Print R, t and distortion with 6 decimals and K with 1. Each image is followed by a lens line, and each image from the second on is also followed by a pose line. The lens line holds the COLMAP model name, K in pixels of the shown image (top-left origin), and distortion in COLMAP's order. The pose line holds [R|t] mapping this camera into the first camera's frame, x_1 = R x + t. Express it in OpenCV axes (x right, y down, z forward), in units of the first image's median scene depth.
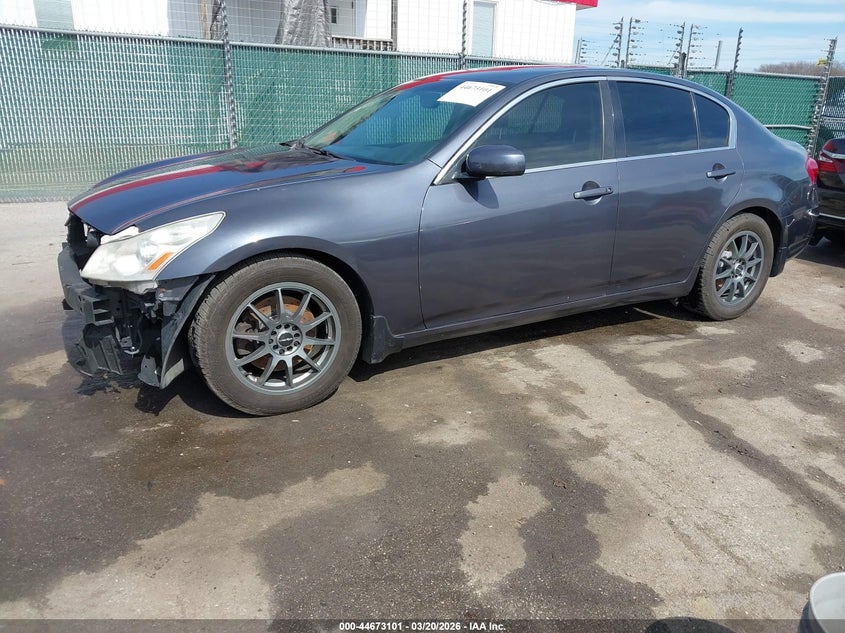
lens RADIAL K [[614.8, 0, 421.9], [0, 614.8, 318.5], [0, 0, 1]] dist [-0.012078, -0.002748]
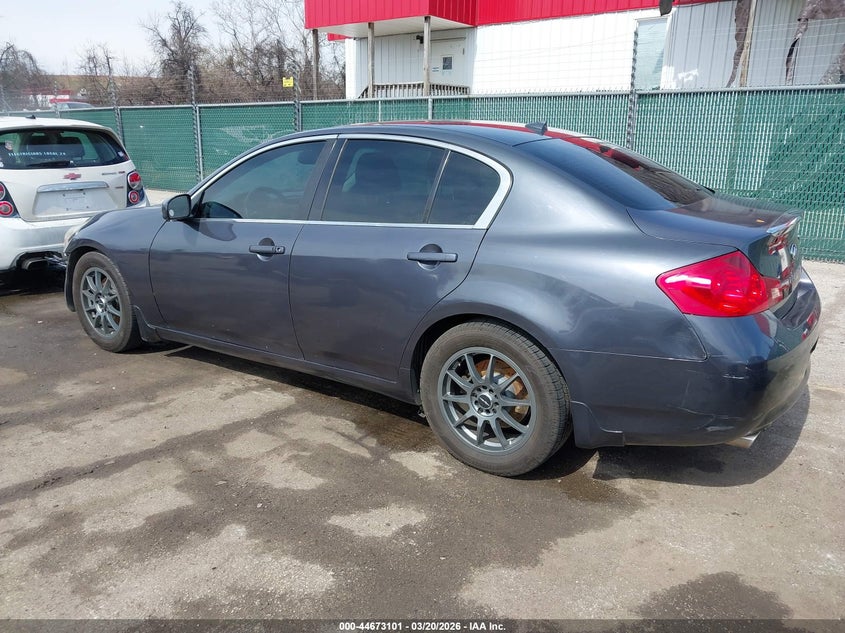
lens RADIAL K [[672.9, 0, 425.0], [0, 672.9, 319.1], [0, 0, 1]] dist [0.017362, 0.012558]
pose [[0.461179, 0.236305, -0.855263, 1.303030], [-0.265343, 0.956506, 0.121198, -0.284302], [0.846704, 0.171043, 0.503822, 0.640914]]
